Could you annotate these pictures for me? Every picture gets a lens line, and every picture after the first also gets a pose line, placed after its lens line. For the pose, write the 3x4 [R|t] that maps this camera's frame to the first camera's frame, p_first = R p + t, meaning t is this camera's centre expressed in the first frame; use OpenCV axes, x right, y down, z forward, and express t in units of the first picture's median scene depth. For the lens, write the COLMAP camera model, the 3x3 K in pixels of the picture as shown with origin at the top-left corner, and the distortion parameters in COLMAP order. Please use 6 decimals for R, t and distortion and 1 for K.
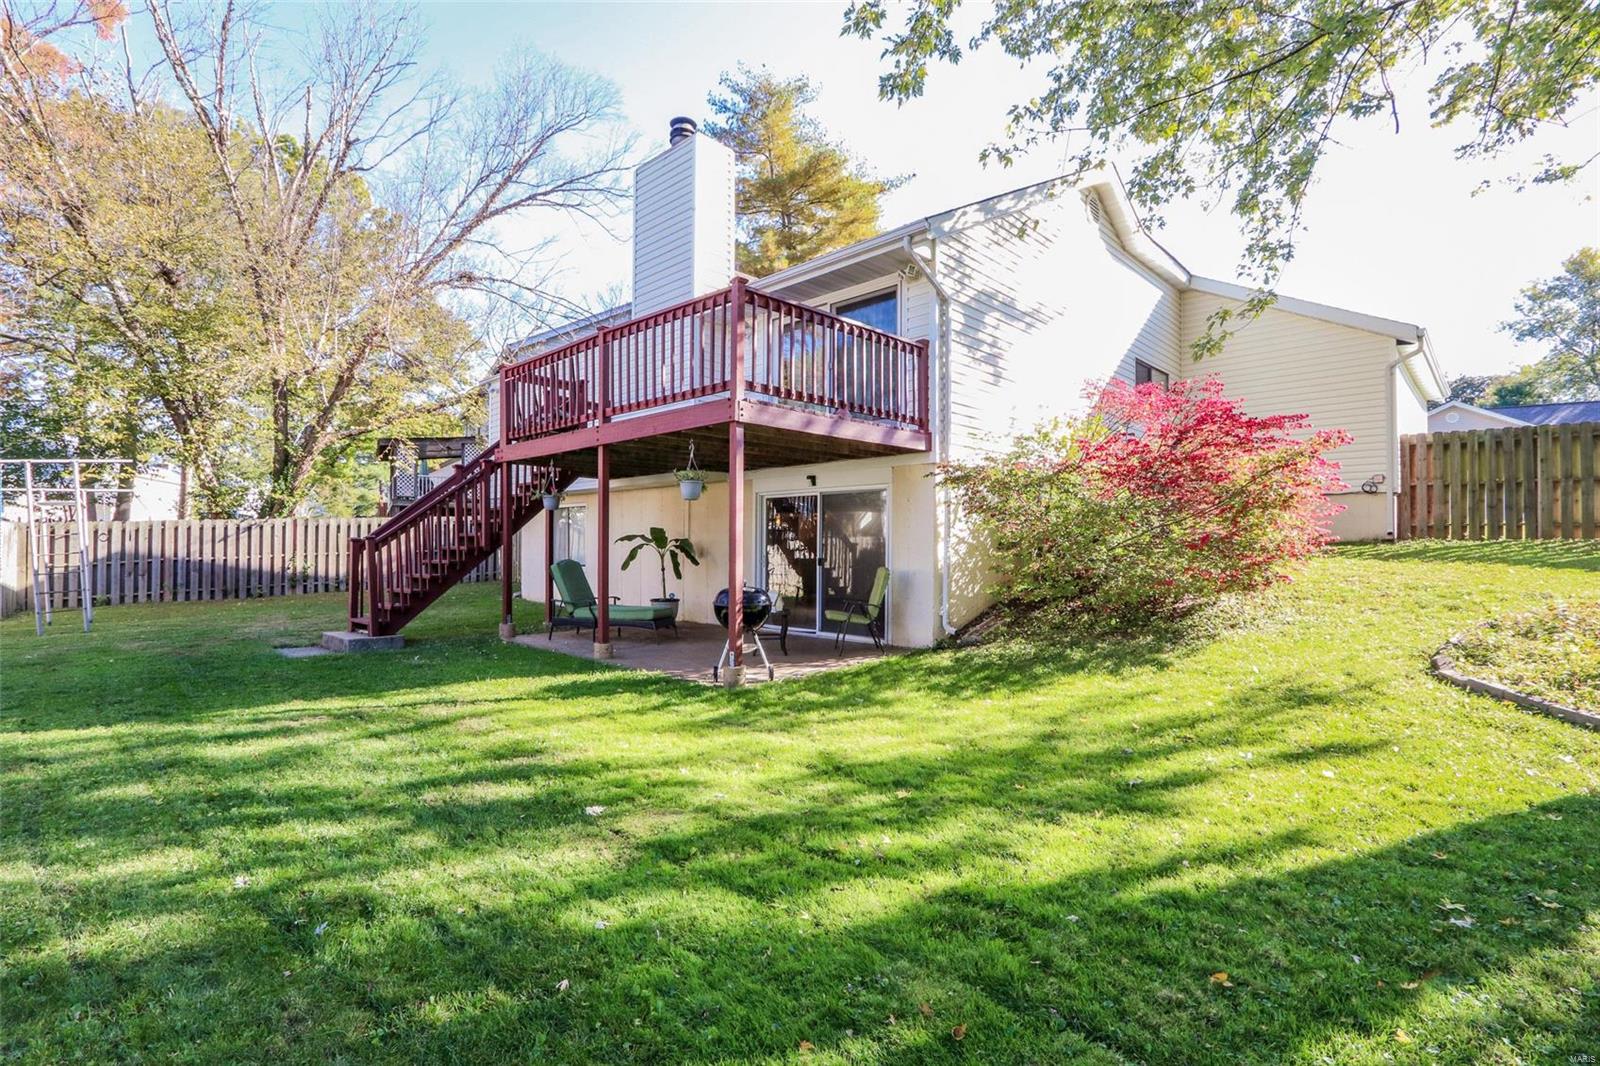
lens RADIAL K [[751.9, 0, 797.4], [0, 751.9, 534.3], [0, 0, 1]] dist [-0.013481, 0.000466]
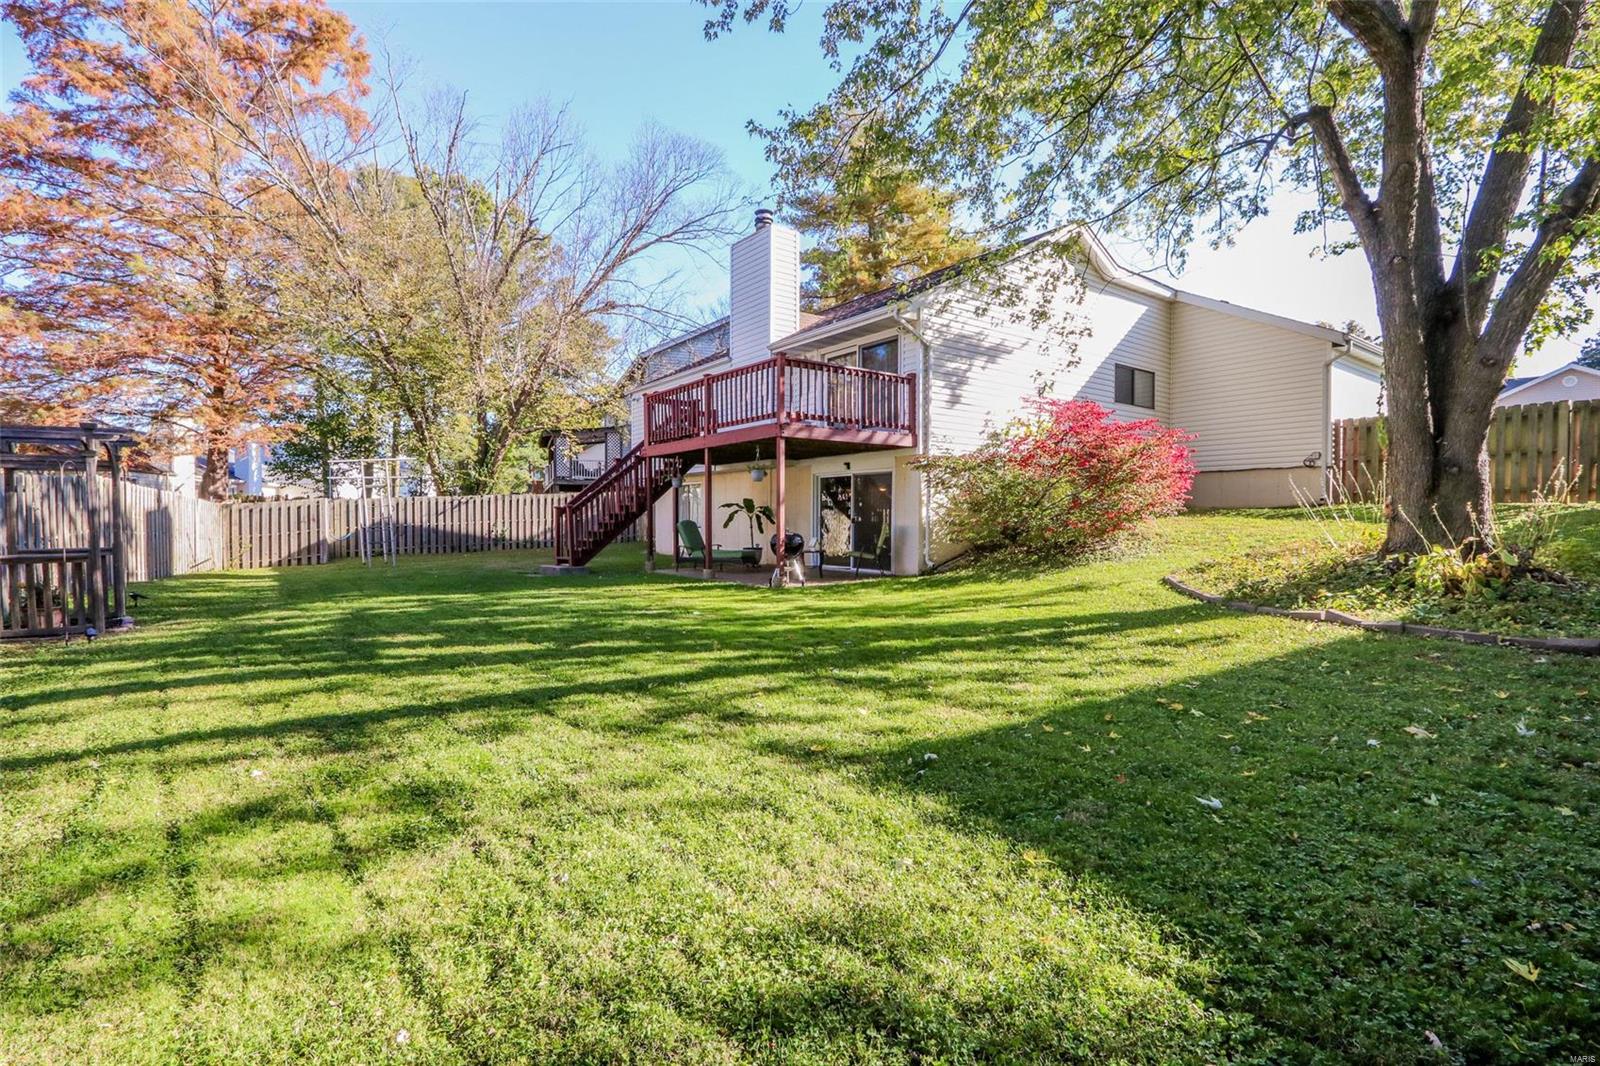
lens RADIAL K [[751.9, 0, 801.3], [0, 751.9, 531.8], [0, 0, 1]] dist [-0.013481, 0.000466]
pose [[0.988504, -0.001269, -0.151188, 0.148507], [0.006069, 0.999492, 0.031289, 0.010665], [0.151071, -0.031846, 0.988010, -0.460265]]
